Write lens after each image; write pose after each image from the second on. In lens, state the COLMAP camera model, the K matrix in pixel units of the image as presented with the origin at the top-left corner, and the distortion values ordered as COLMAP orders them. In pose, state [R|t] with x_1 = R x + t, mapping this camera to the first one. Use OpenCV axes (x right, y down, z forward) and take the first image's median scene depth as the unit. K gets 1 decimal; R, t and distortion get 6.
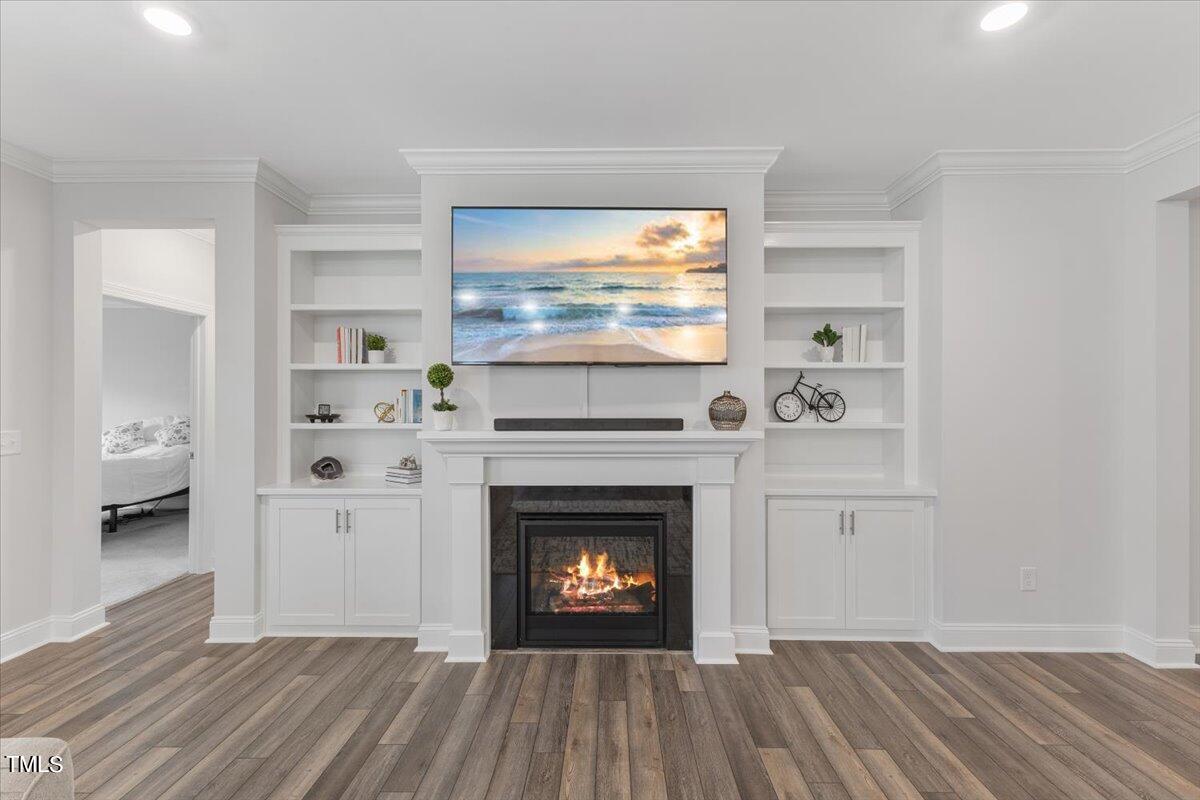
lens RADIAL K [[515.1, 0, 601.2], [0, 515.1, 399.1], [0, 0, 1]] dist [0.010486, -0.000842]
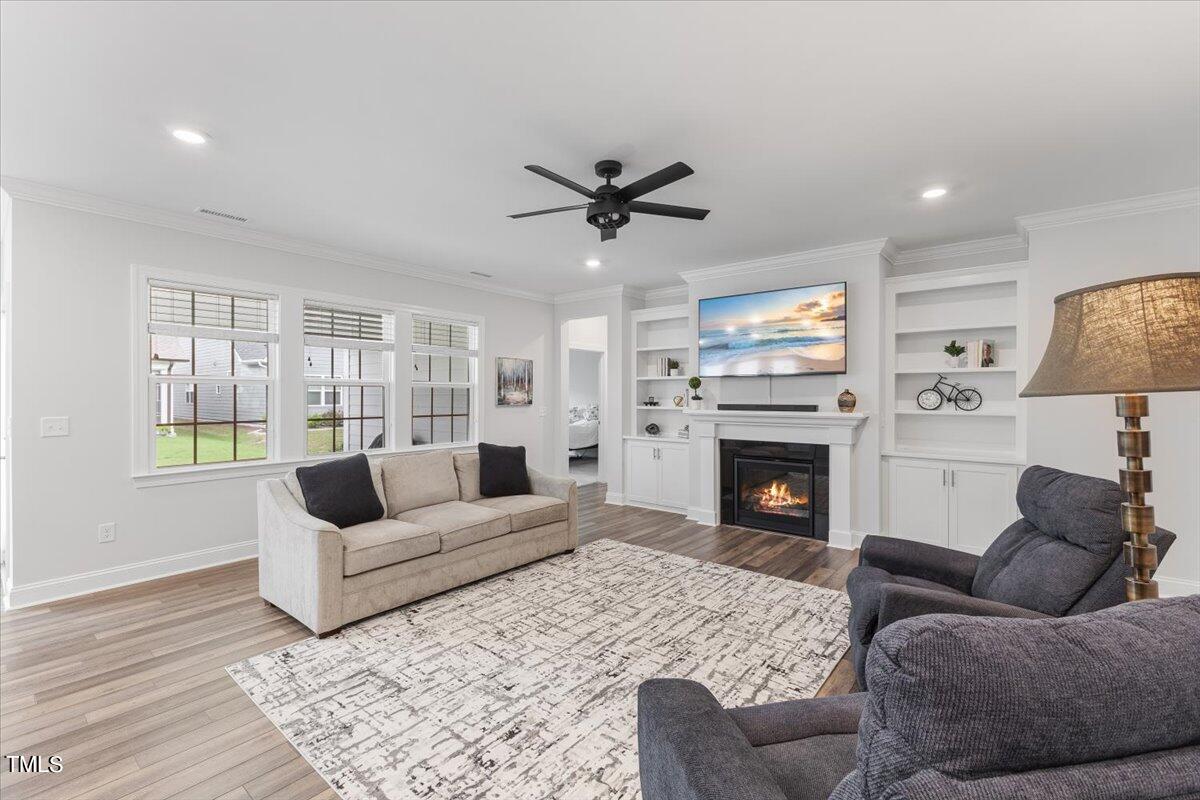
lens RADIAL K [[515.1, 0, 601.2], [0, 515.1, 399.1], [0, 0, 1]] dist [0.010486, -0.000842]
pose [[0.788382, 0.005501, -0.615162, 0.584445], [-0.000595, 0.999966, 0.008179, 0.002896], [0.615186, -0.006082, 0.788359, -0.747439]]
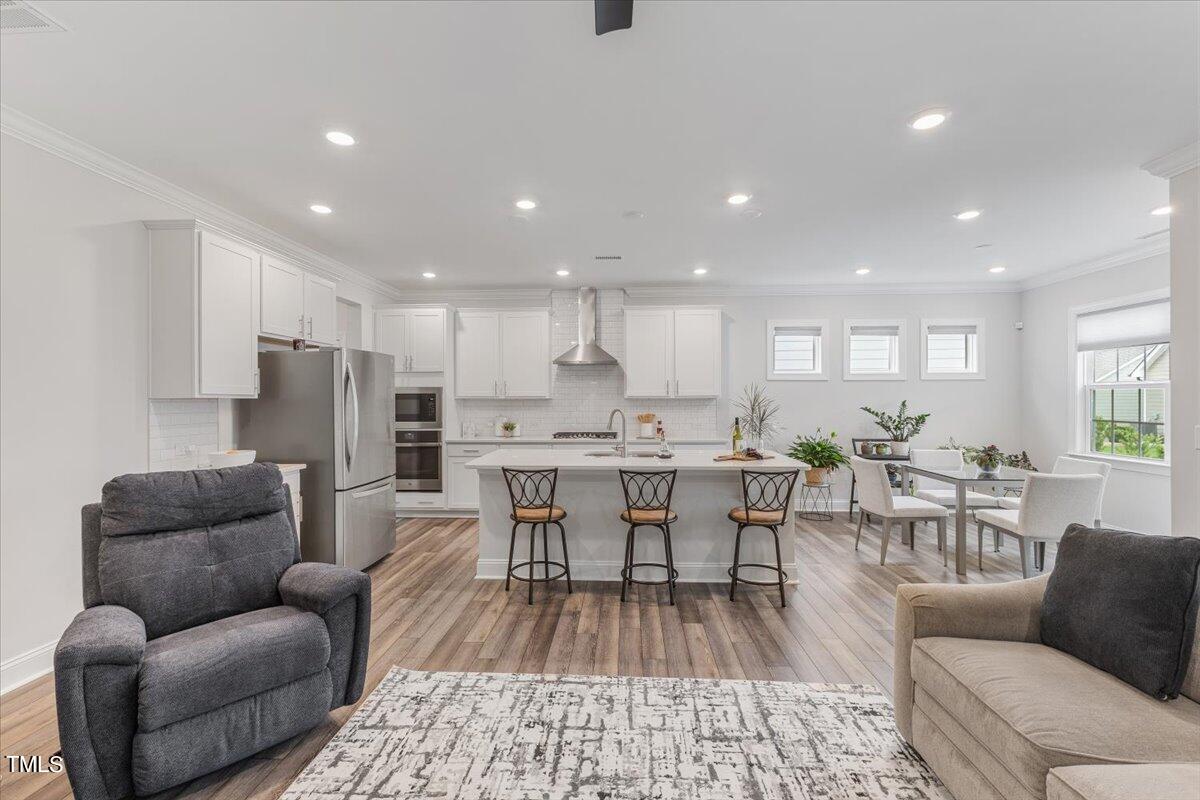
lens RADIAL K [[515.1, 0, 601.2], [0, 515.1, 399.1], [0, 0, 1]] dist [0.010486, -0.000842]
pose [[-0.999498, 0.003180, 0.031530, -0.029552], [0.003143, 0.999994, -0.001203, 0.003190], [-0.031534, -0.001104, -0.999502, 0.373916]]
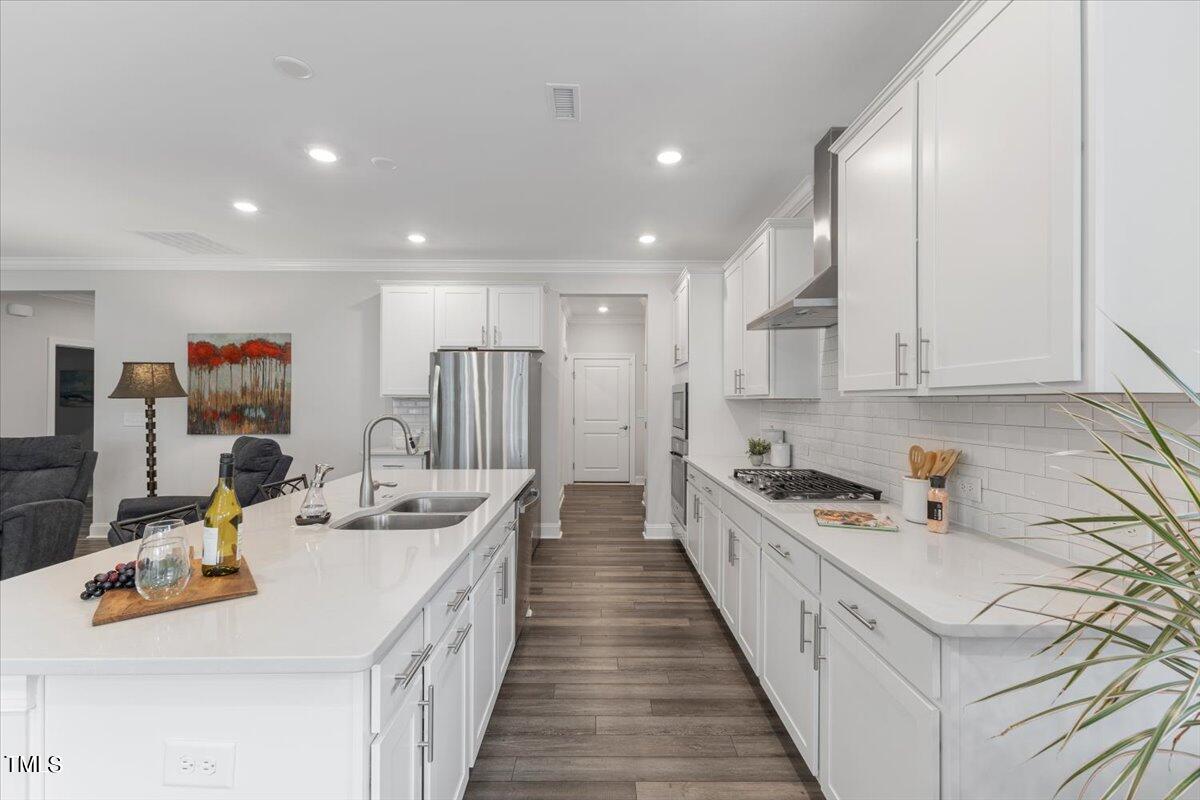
lens RADIAL K [[515.1, 0, 601.2], [0, 515.1, 399.1], [0, 0, 1]] dist [0.010486, -0.000842]
pose [[-0.021131, 0.005236, 0.999763, -0.783010], [-0.006611, 0.999964, -0.005377, 0.005939], [-0.999755, -0.006723, -0.021096, -1.299217]]
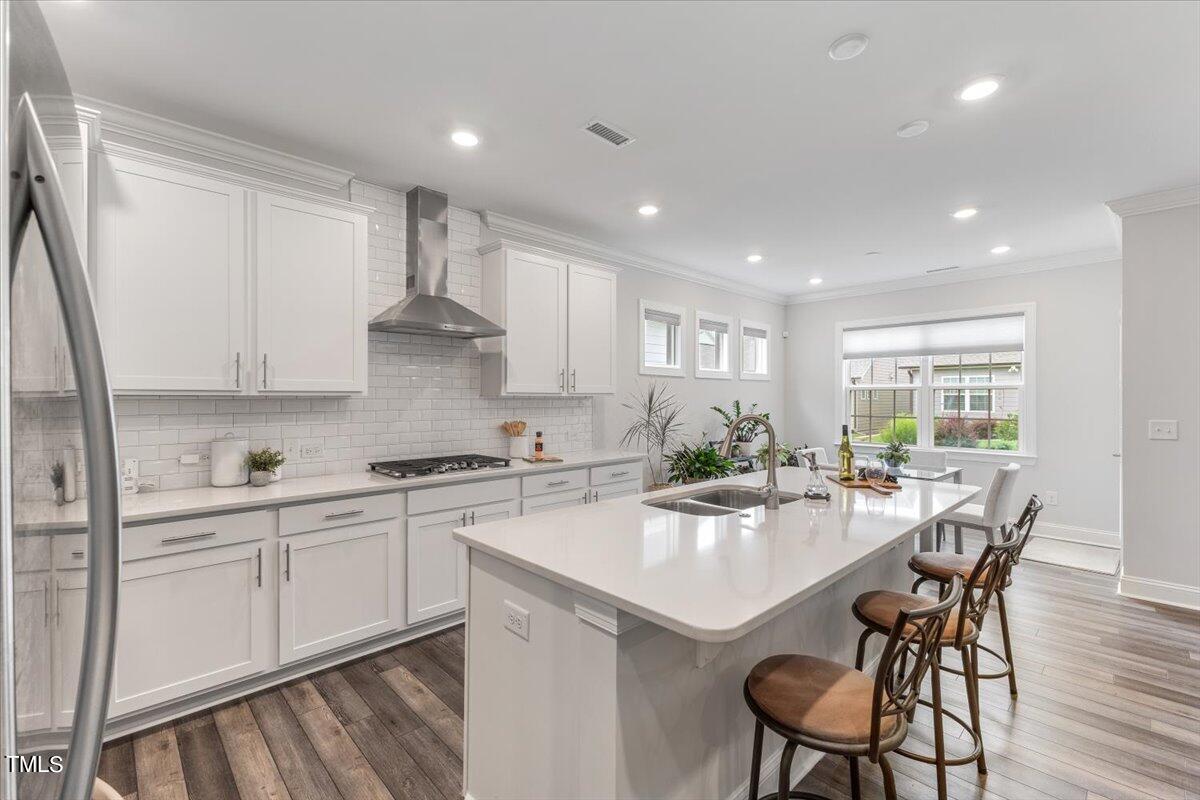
lens RADIAL K [[515.1, 0, 601.2], [0, 515.1, 399.1], [0, 0, 1]] dist [0.010486, -0.000842]
pose [[-0.710484, 0.002590, -0.703708, 0.622230], [0.001560, 0.999997, 0.002105, 0.001766], [0.703711, 0.000398, -0.710486, -0.644510]]
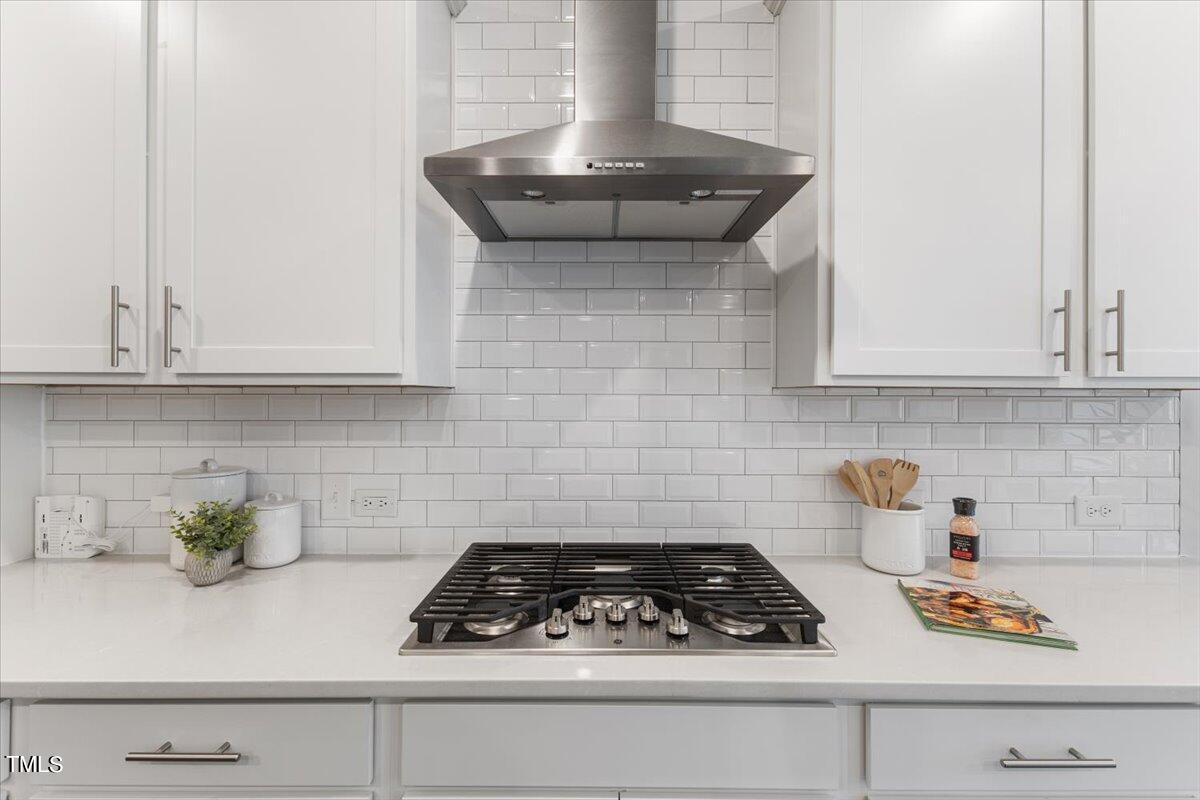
lens RADIAL K [[515.1, 0, 601.2], [0, 515.1, 399.1], [0, 0, 1]] dist [0.010486, -0.000842]
pose [[-0.999891, -0.003576, -0.014312, 0.107481], [-0.003538, 0.999990, -0.002643, 0.008436], [0.014321, -0.002592, -0.999894, -1.277666]]
